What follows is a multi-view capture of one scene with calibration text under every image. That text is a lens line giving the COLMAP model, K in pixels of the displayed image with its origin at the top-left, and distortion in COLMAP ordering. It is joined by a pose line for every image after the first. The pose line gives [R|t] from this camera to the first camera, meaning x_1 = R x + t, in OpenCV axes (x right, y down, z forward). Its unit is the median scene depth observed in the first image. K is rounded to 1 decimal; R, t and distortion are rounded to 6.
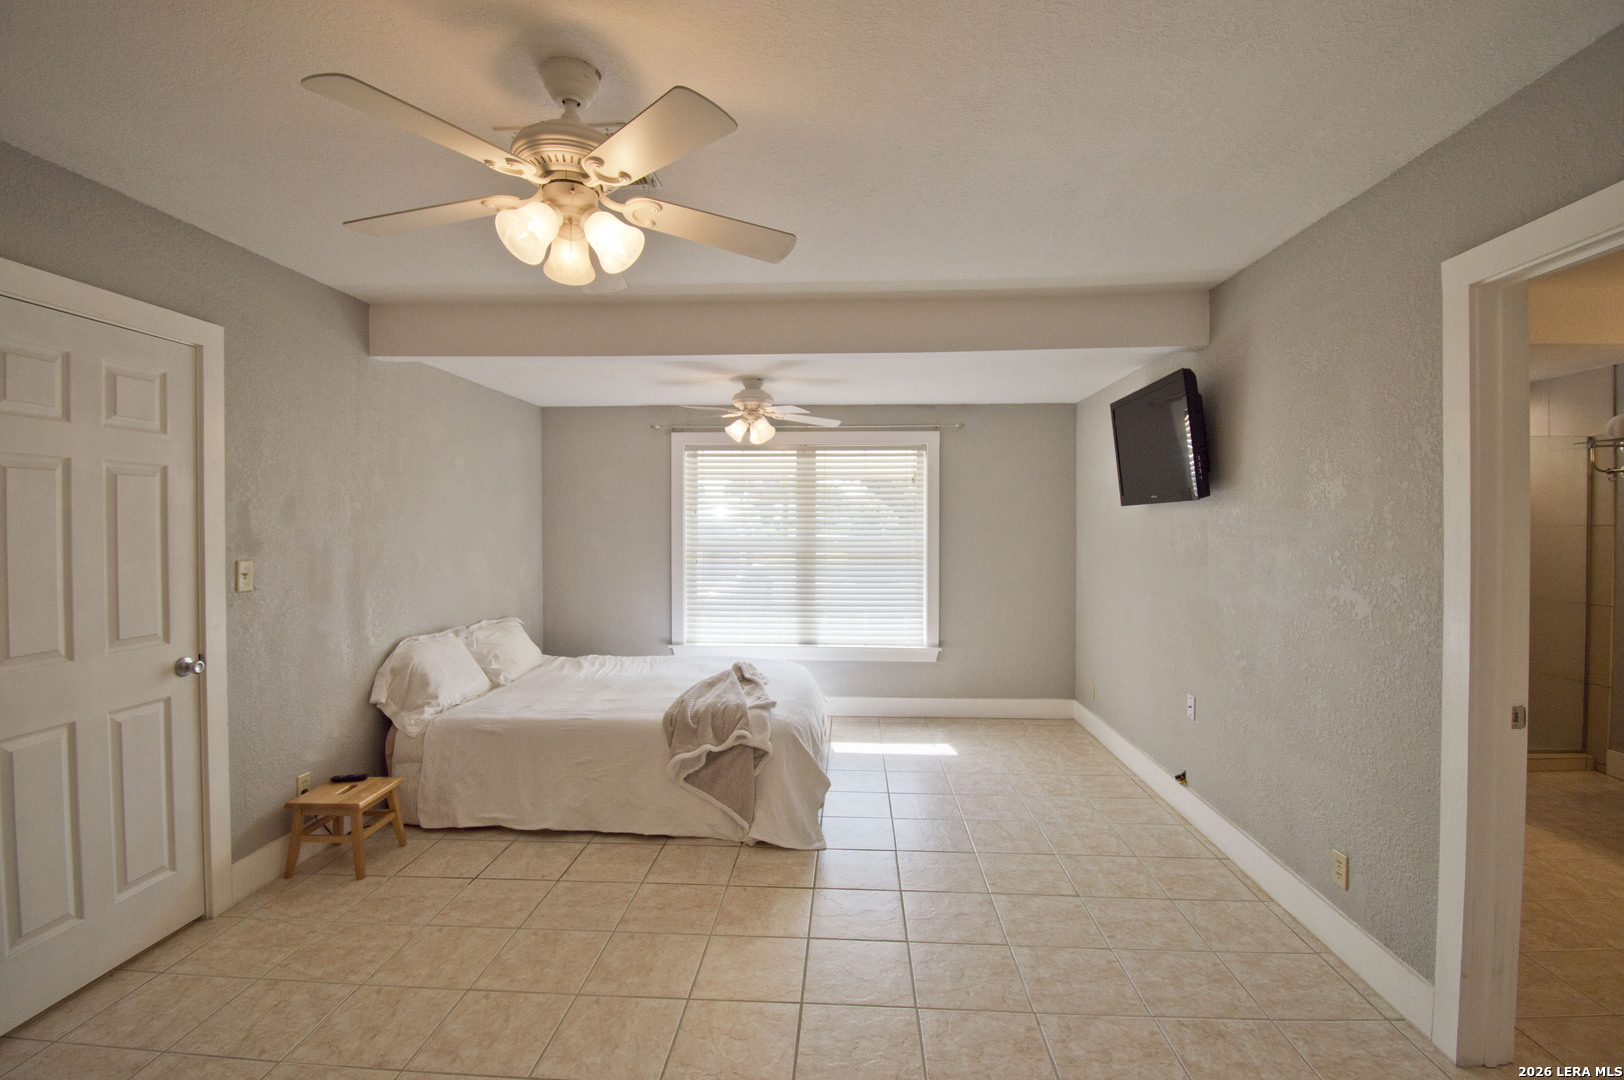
lens RADIAL K [[741.8, 0, 809.1], [0, 741.8, 531.7], [0, 0, 1]] dist [0.027361, -0.030985]
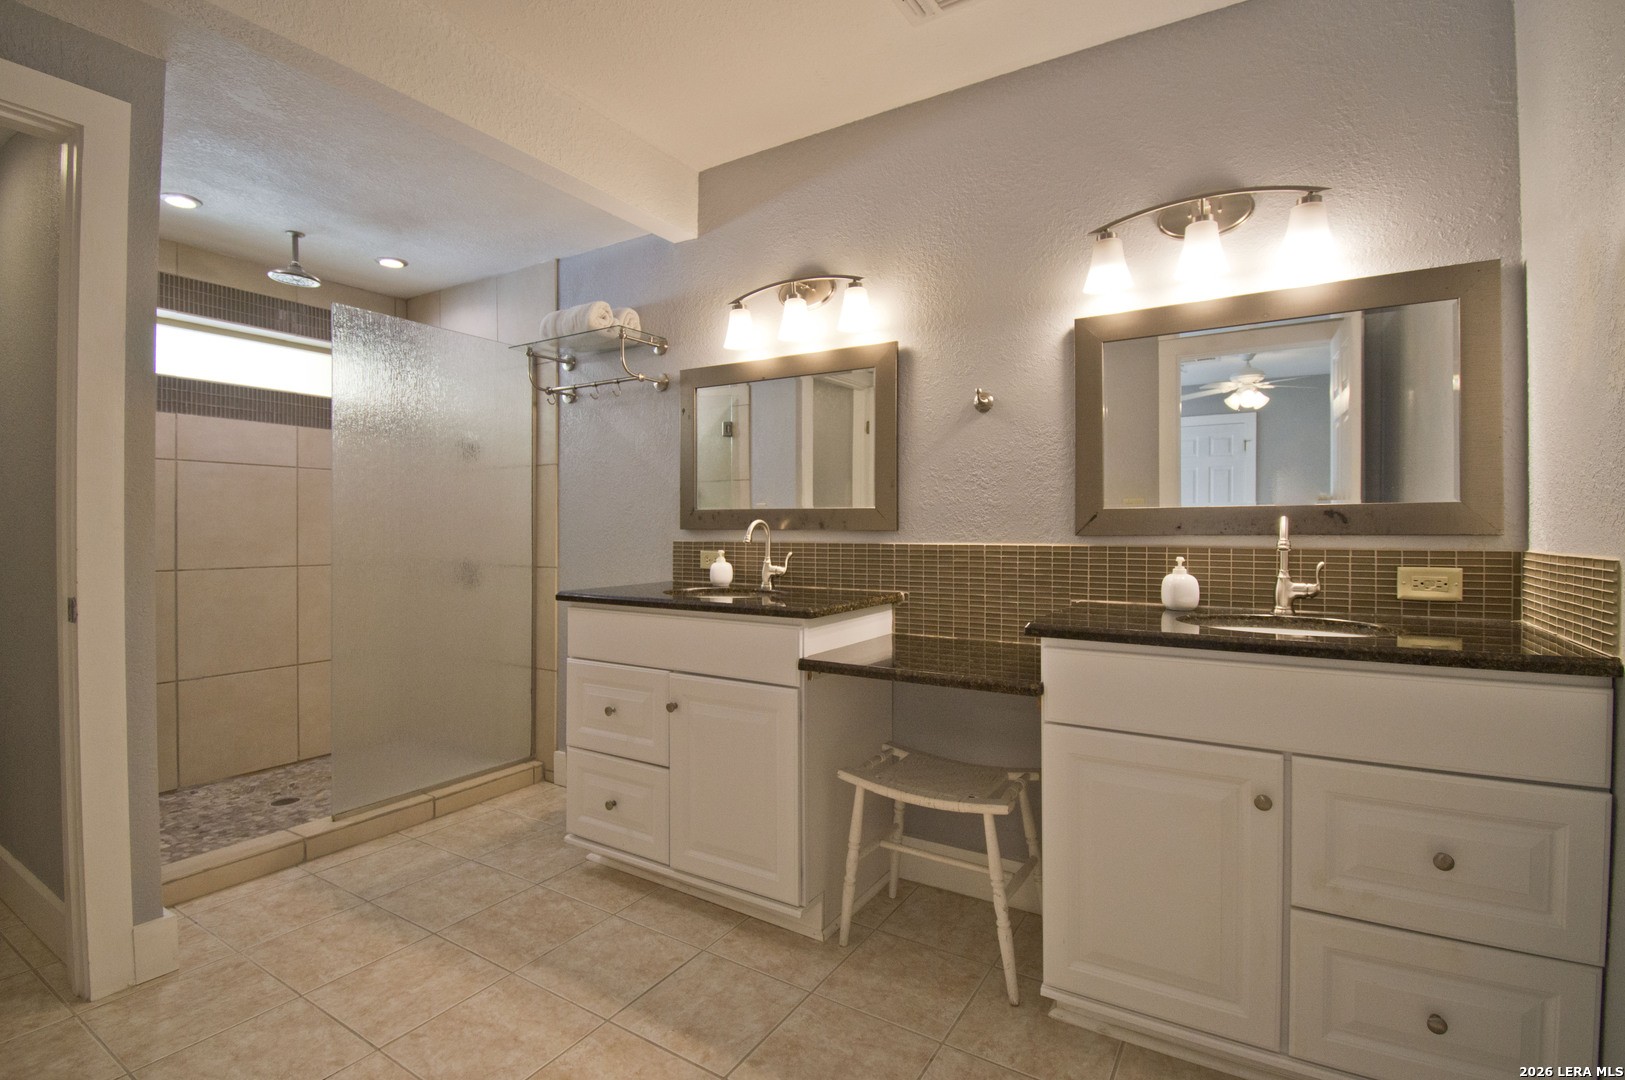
lens RADIAL K [[742.2, 0, 809.6], [0, 742.2, 531.7], [0, 0, 1]] dist [0.027361, -0.030985]
pose [[0.490002, 0.001532, 0.871720, 0.512526], [0.008136, 0.999947, -0.006331, 0.068657], [-0.871683, 0.010194, 0.489963, 0.357010]]
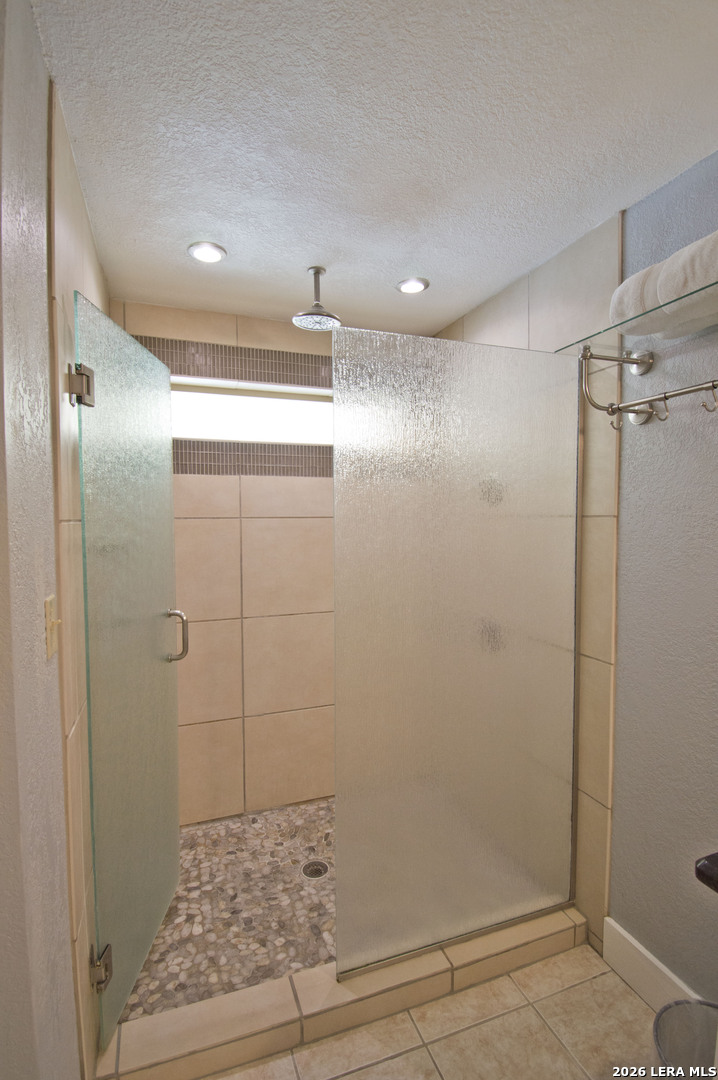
lens RADIAL K [[514.5, 0, 358.1], [0, 514.5, 537.8], [0, 0, 1]] dist [0.014214, -0.024173]
pose [[0.922032, -0.016660, 0.386756, 0.744434], [0.005798, 0.999556, 0.029234, -0.004582], [-0.387071, -0.024712, 0.921719, 0.693870]]
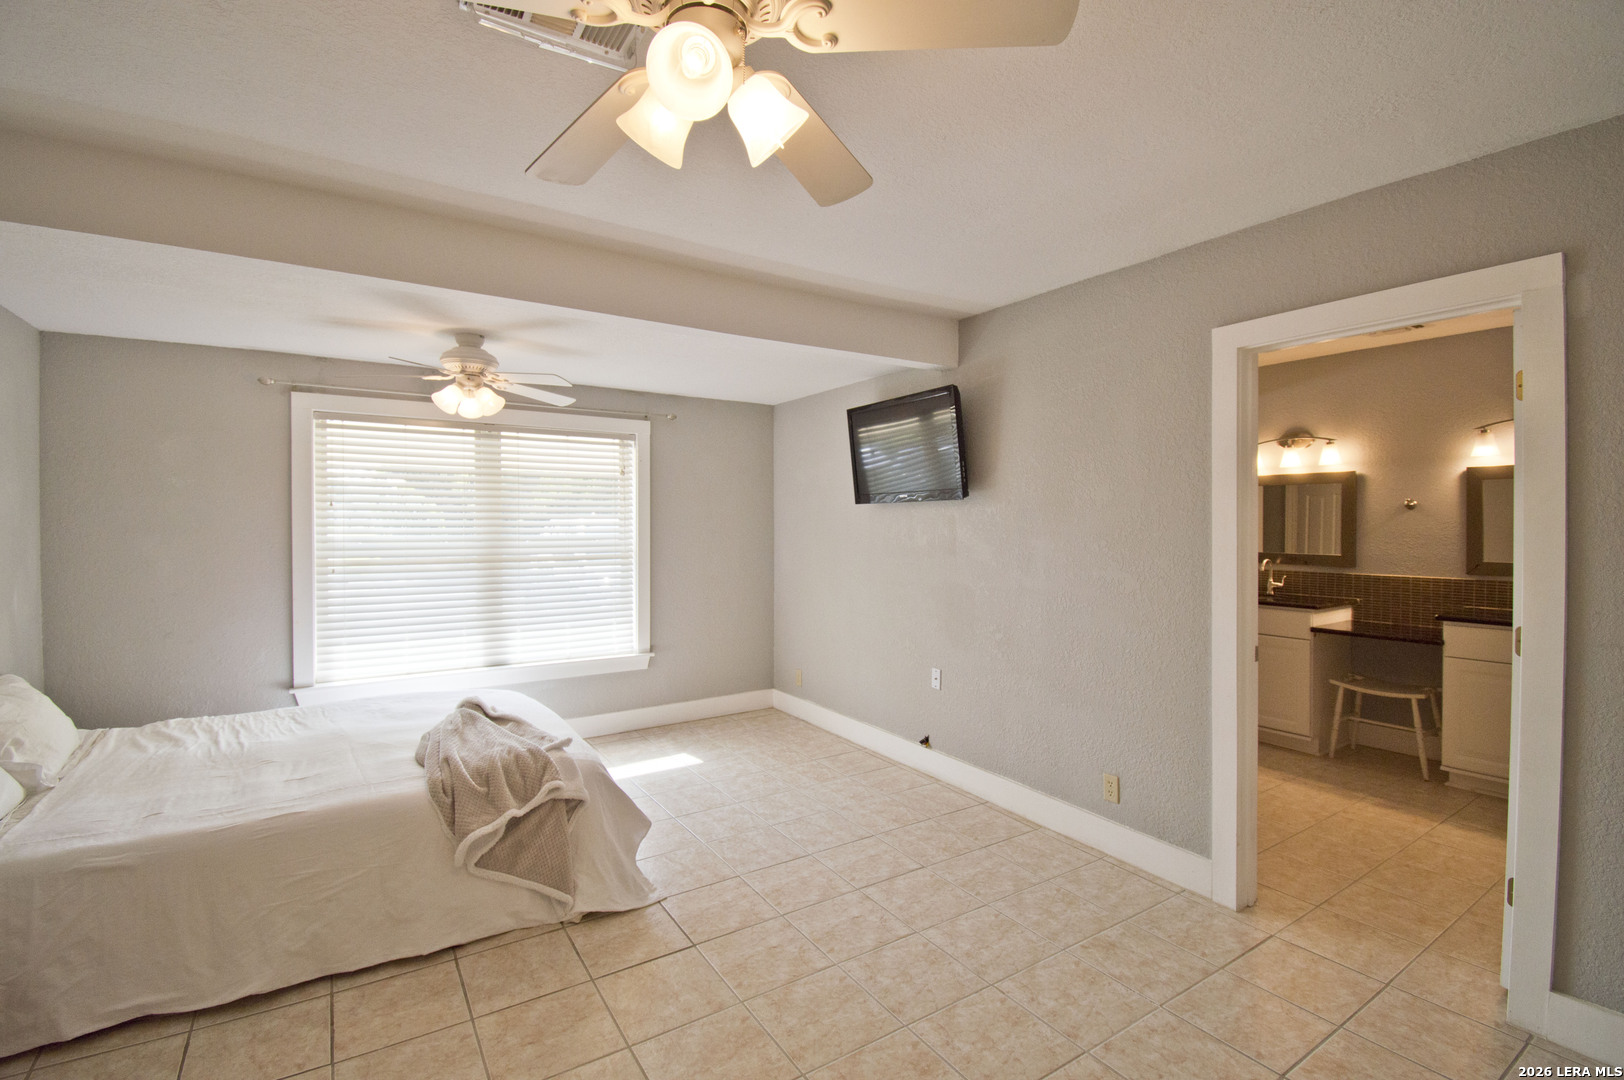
lens RADIAL K [[741.8, 0, 809.1], [0, 741.8, 531.7], [0, 0, 1]] dist [0.027361, -0.030985]
pose [[0.800214, -0.007821, 0.599664, -0.288934], [0.006015, 0.999969, 0.005016, 0.000345], [-0.599685, -0.000407, 0.800236, 0.171882]]
